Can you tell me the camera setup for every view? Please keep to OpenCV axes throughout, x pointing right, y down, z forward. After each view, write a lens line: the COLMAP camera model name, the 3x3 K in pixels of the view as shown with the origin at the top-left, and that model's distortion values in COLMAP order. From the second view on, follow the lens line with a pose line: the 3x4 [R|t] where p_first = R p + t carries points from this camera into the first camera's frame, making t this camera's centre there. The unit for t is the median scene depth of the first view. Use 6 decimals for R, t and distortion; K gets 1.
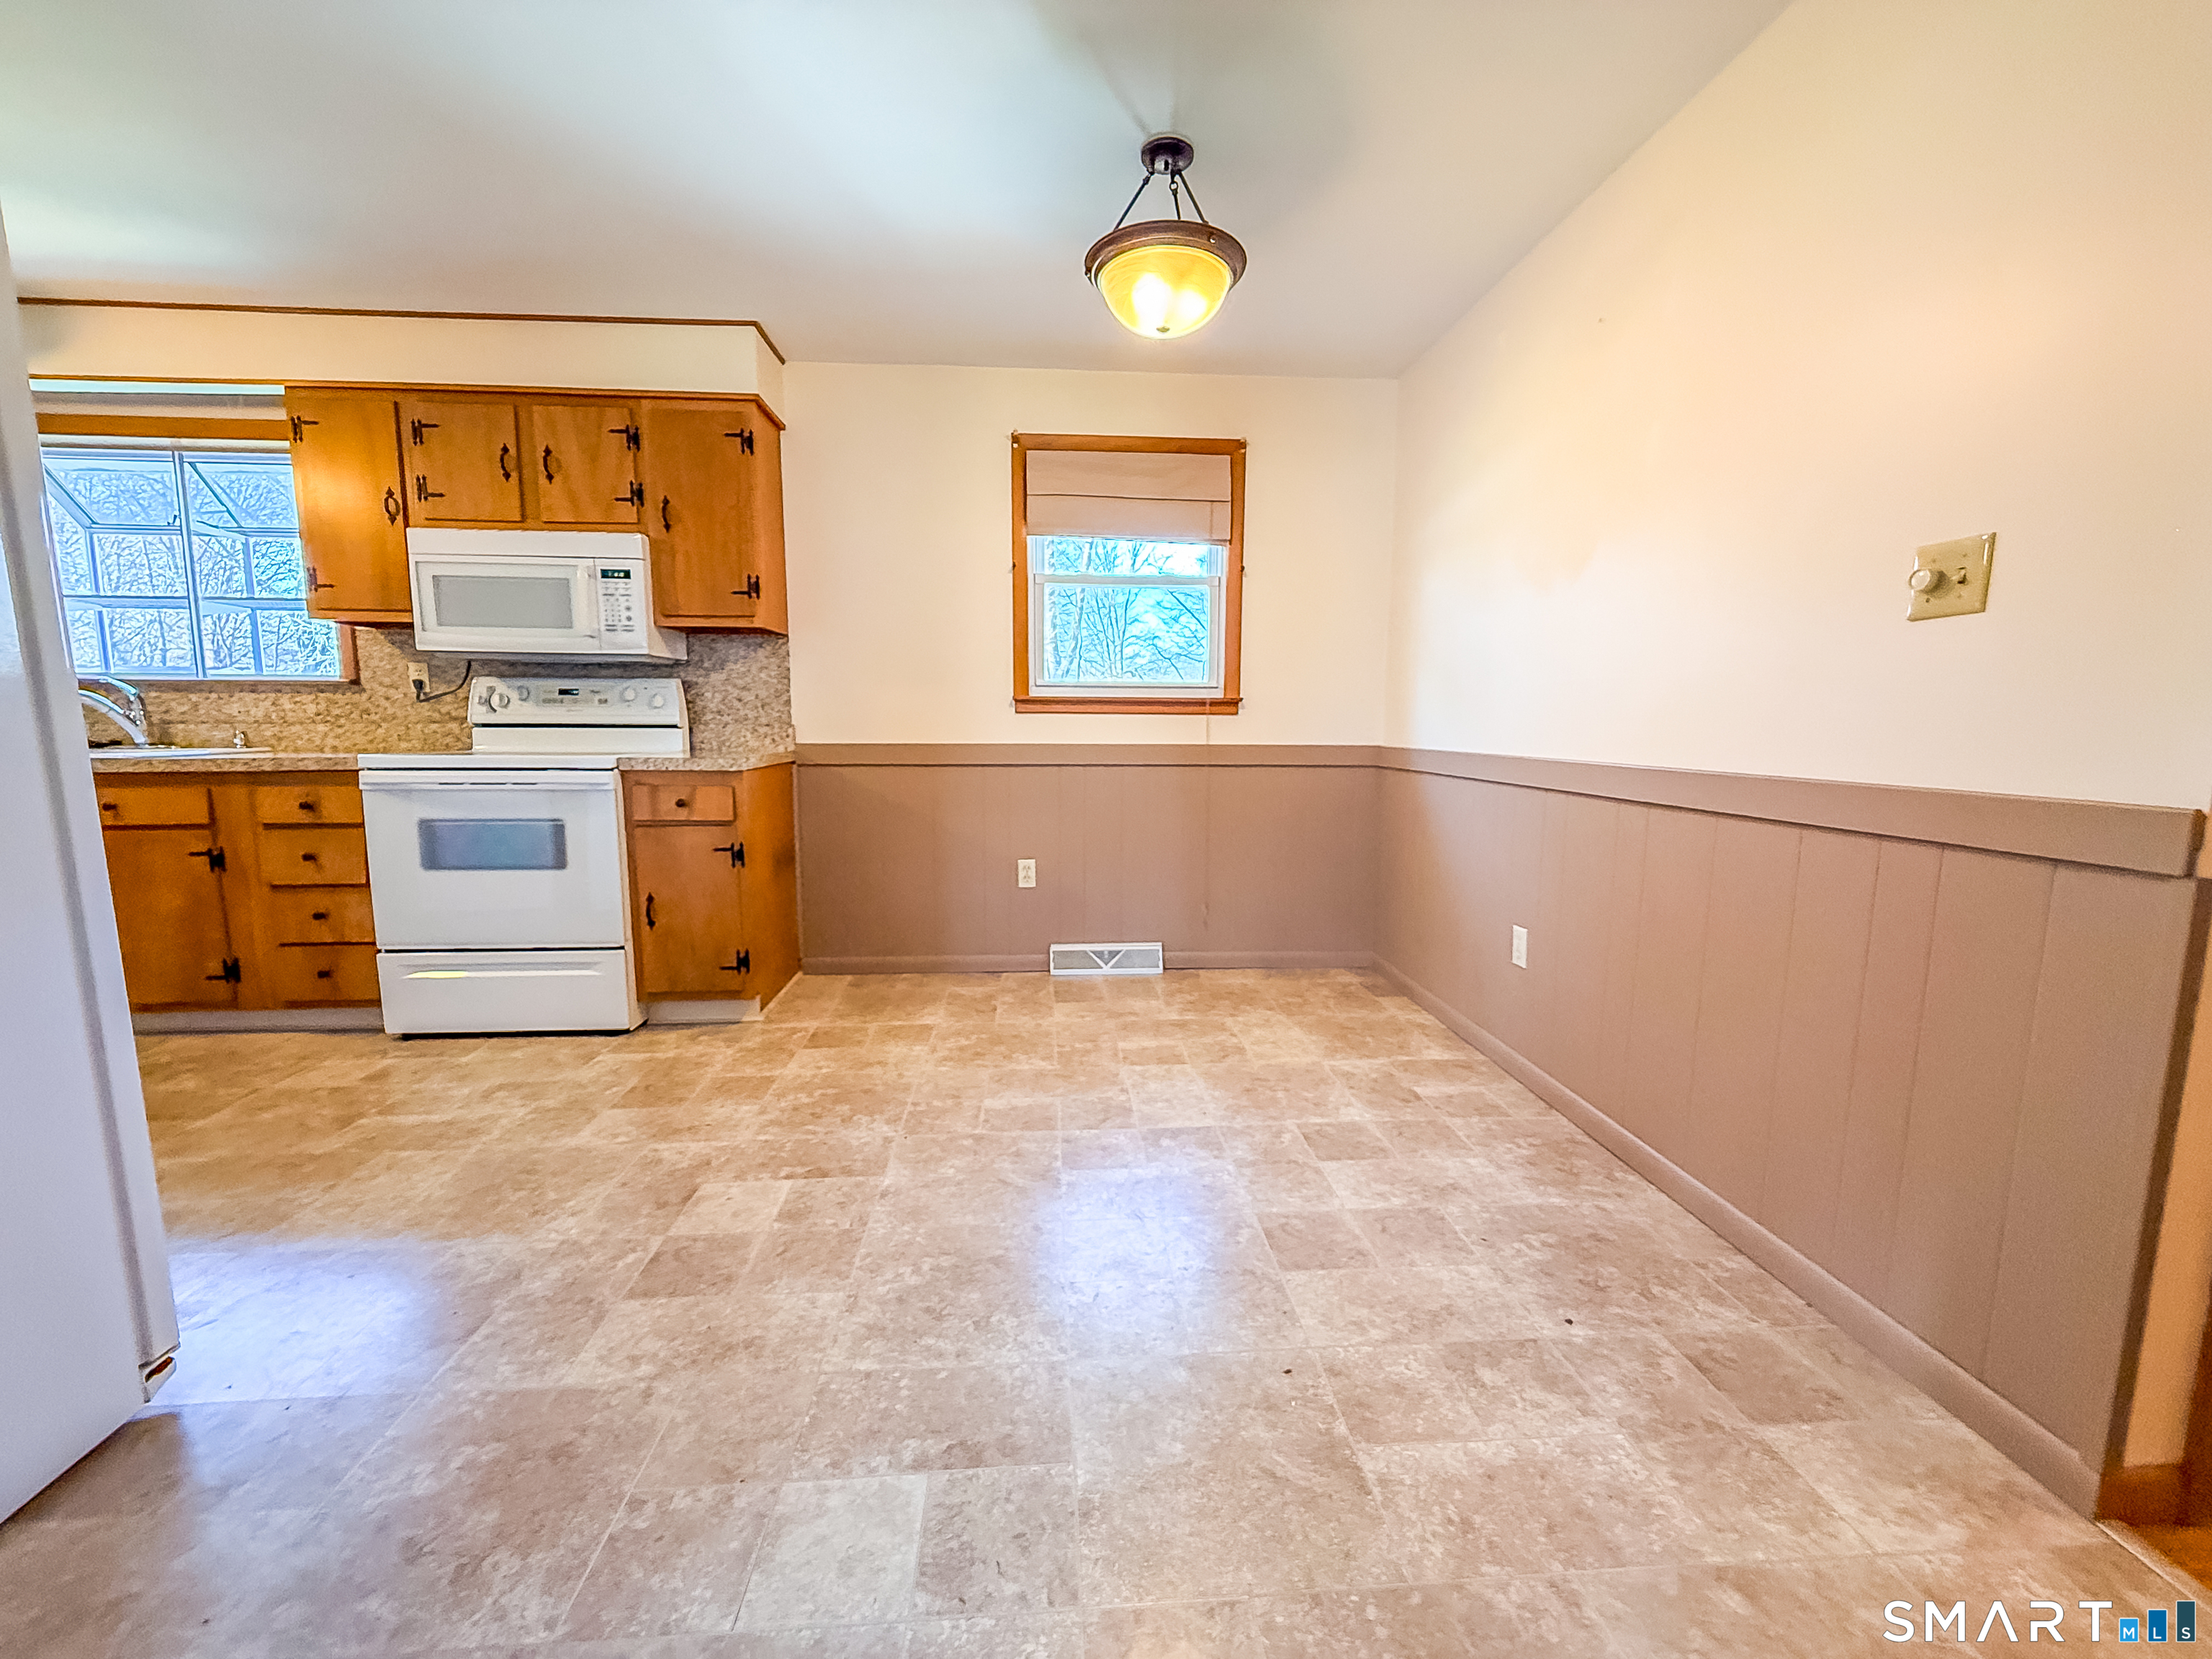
lens RADIAL K [[880.8, 0, 1101.3], [0, 880.8, 833.3], [0, 0, 1]] dist [0.001407, 0.000090]
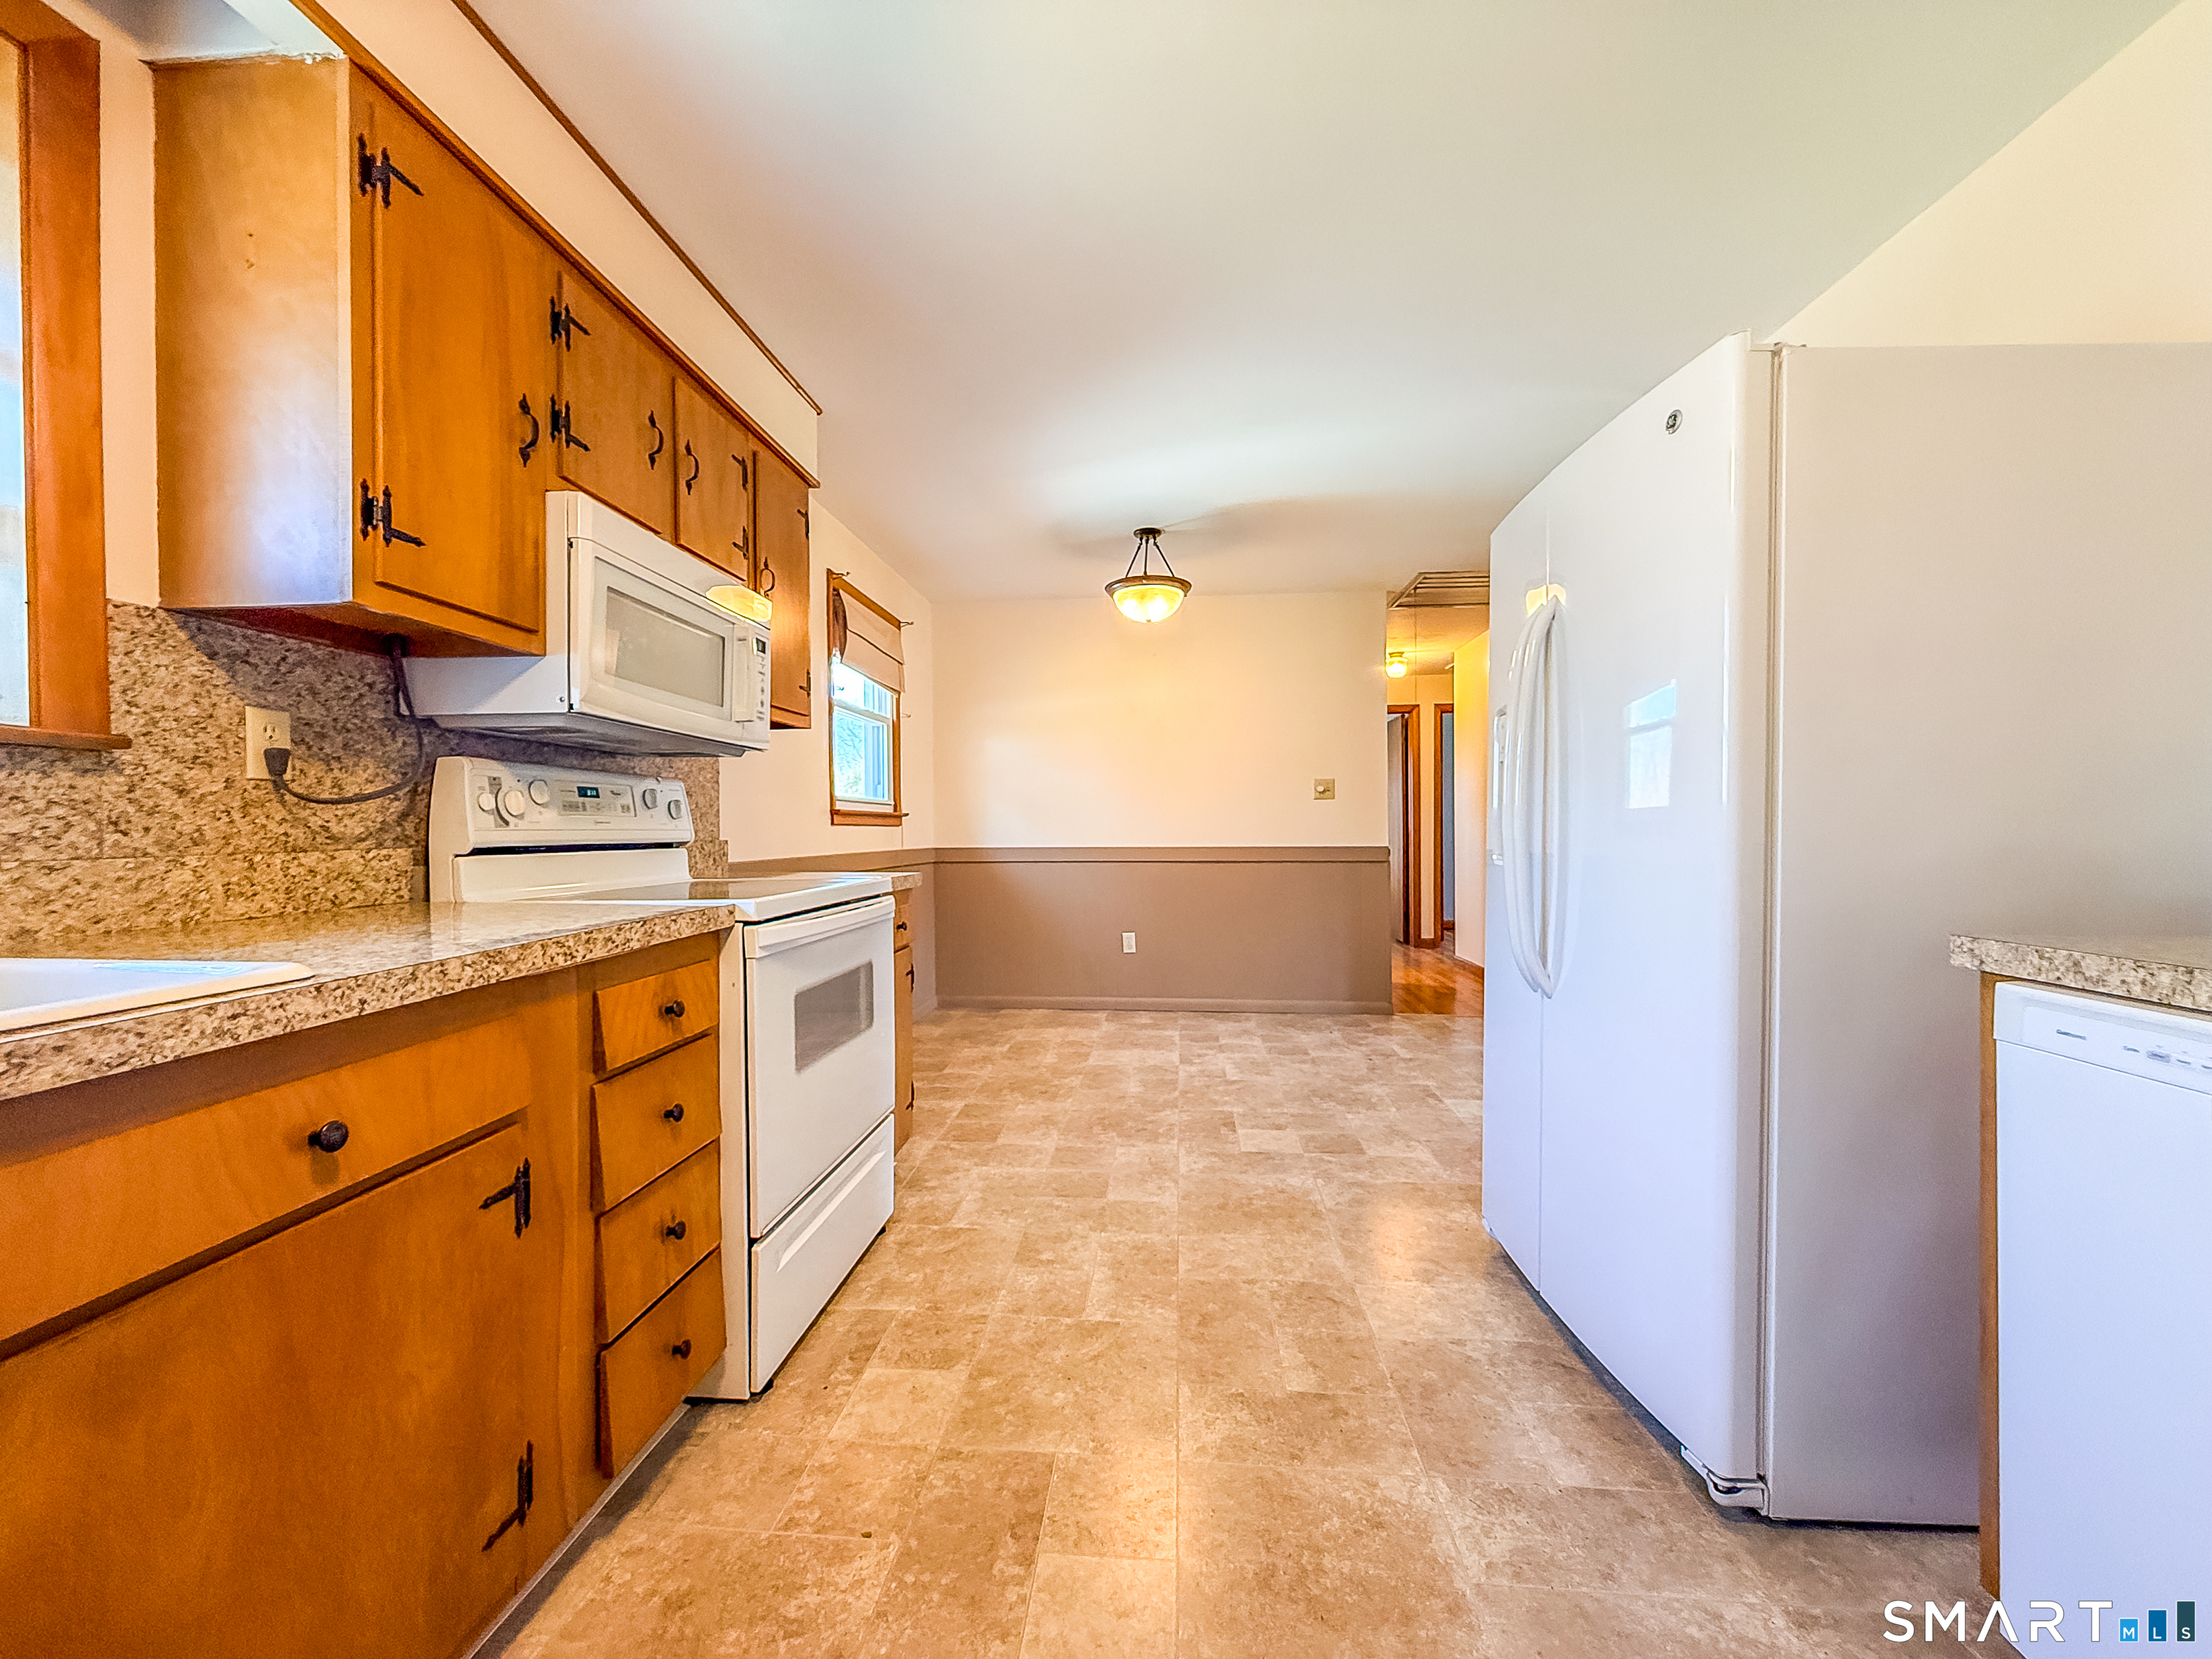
lens RADIAL K [[880.8, 0, 1101.3], [0, 880.8, 833.3], [0, 0, 1]] dist [0.001407, 0.000090]
pose [[0.155350, -0.010449, 0.987804, -1.343402], [0.132902, 0.991074, -0.010418, -0.092610], [-0.978879, 0.132899, 0.155352, 0.659117]]
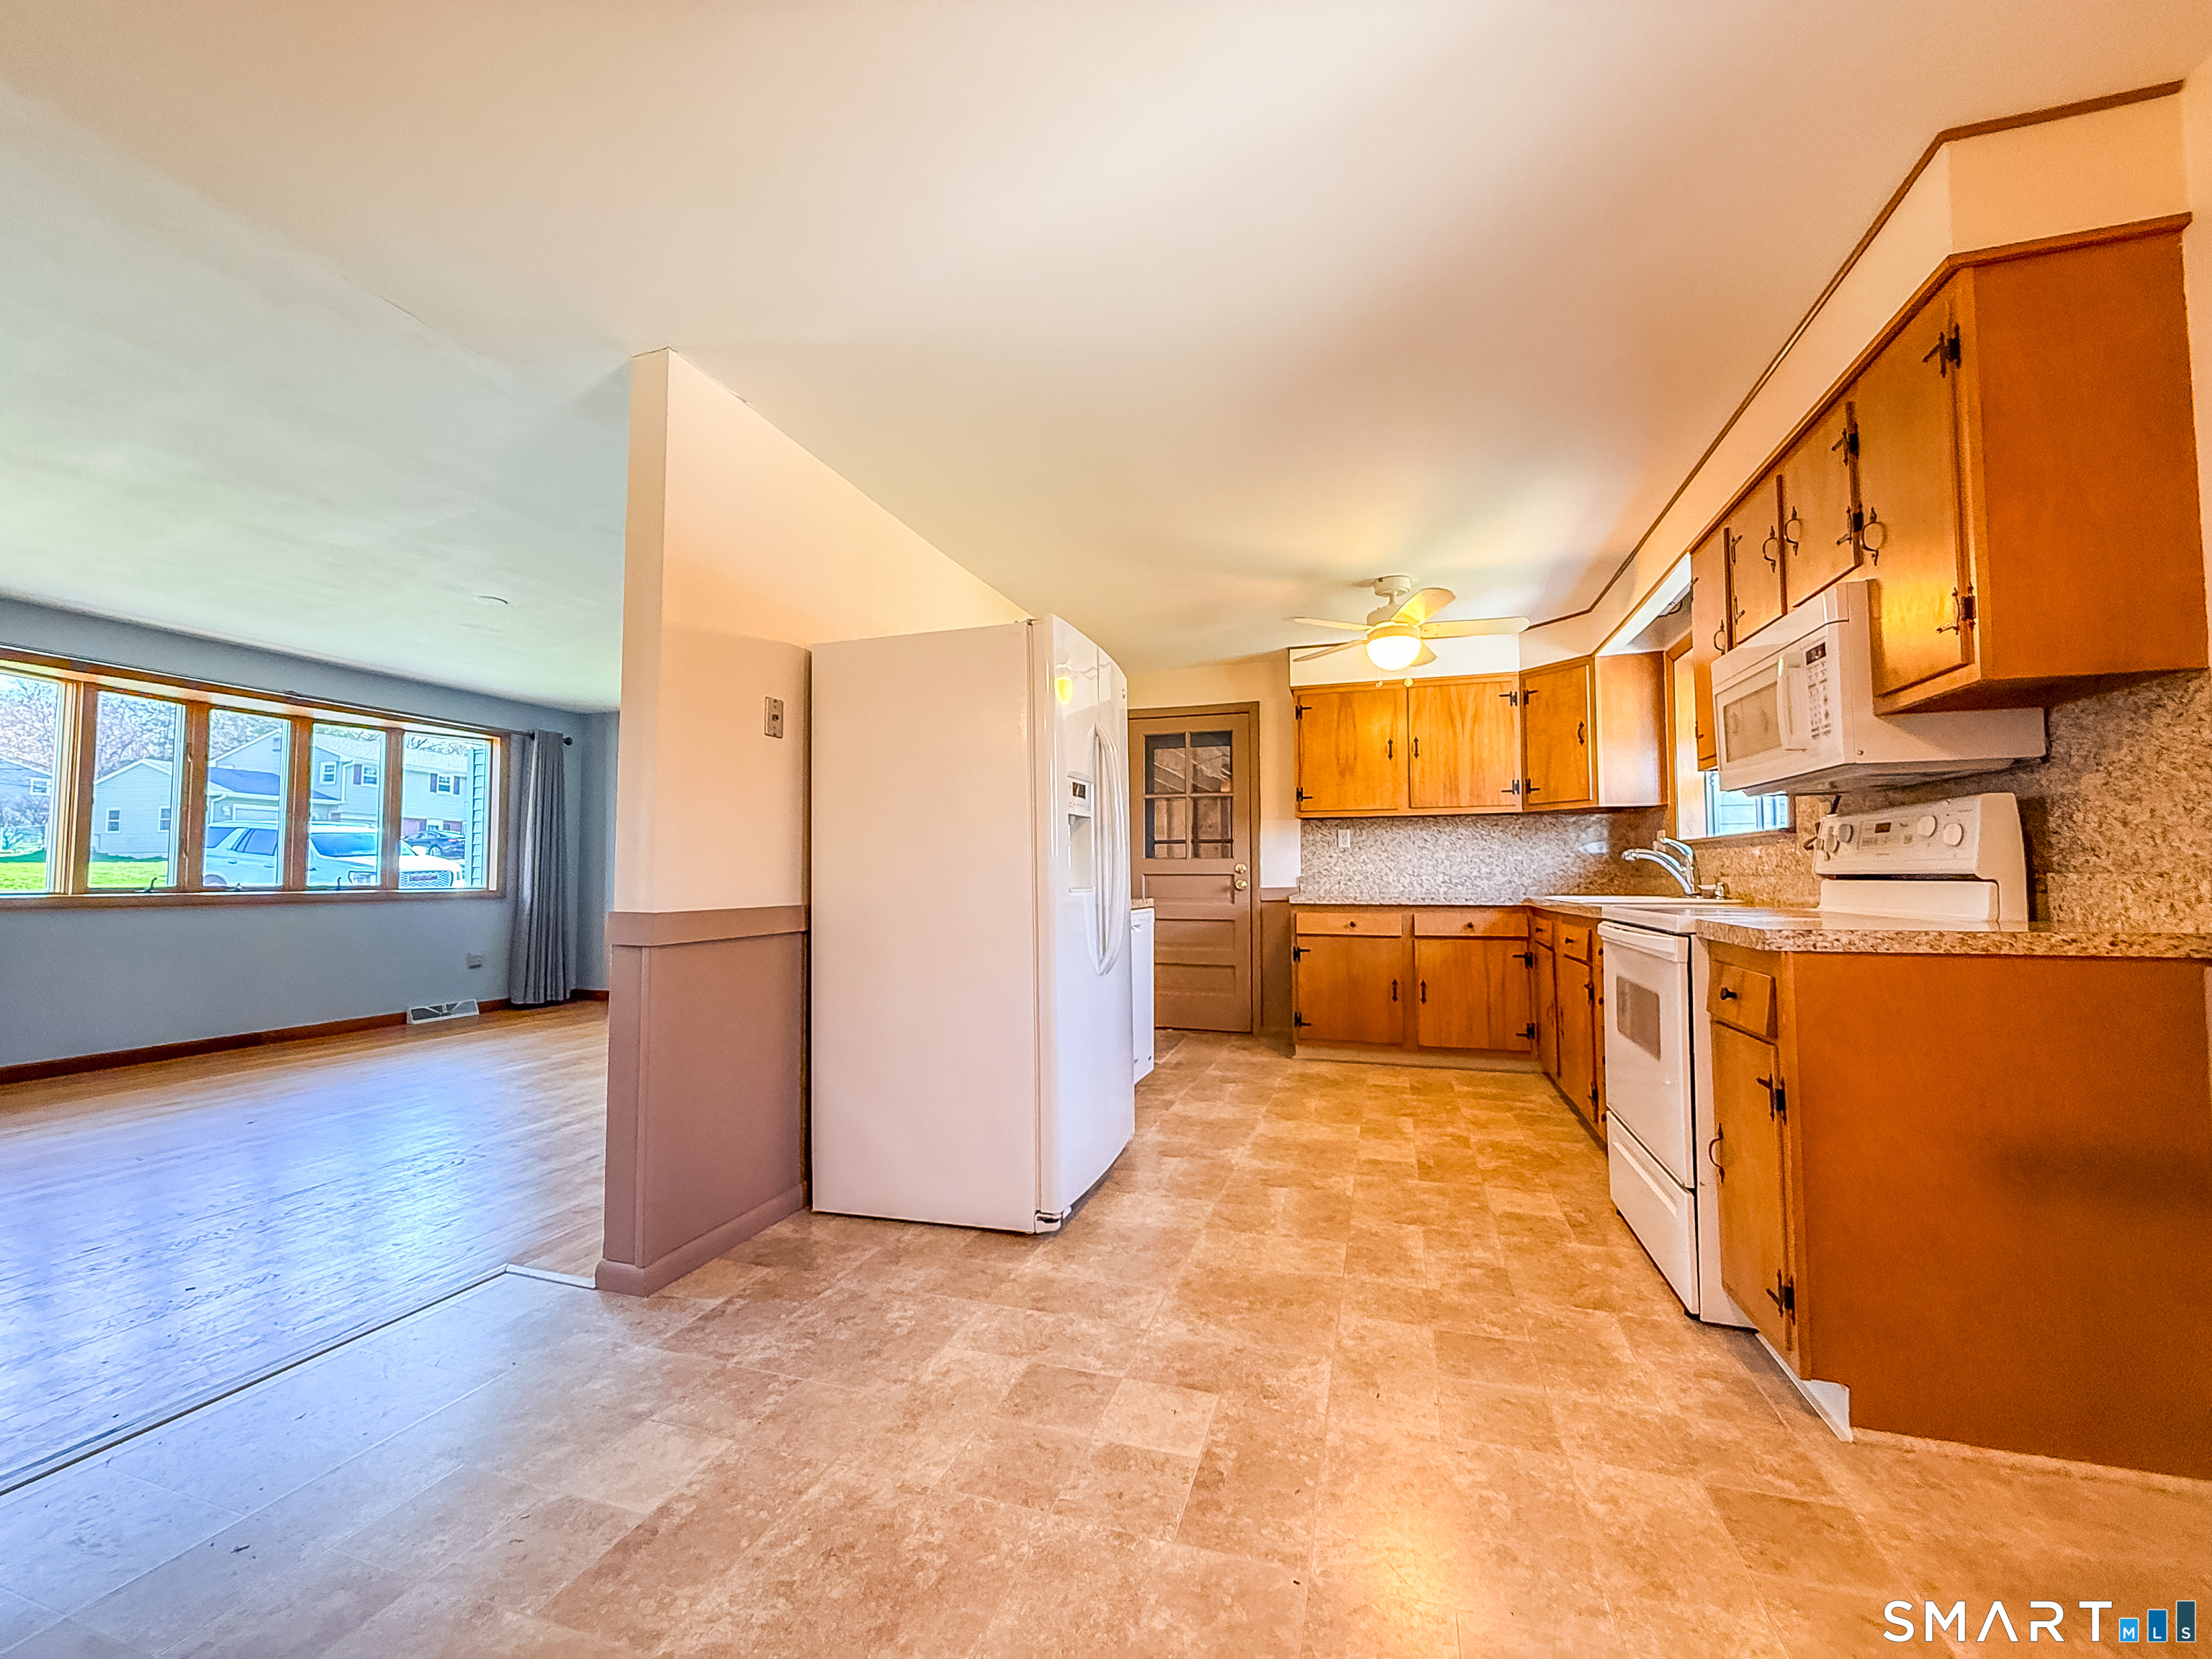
lens RADIAL K [[877.8, 0, 1098.7], [0, 877.8, 831.9], [0, 0, 1]] dist [-0.000337, -0.000165]
pose [[-0.378451, -0.051152, -0.924207, 0.296790], [-0.119377, 0.992830, -0.006067, -0.094147], [0.917891, 0.108033, -0.381845, 0.820442]]
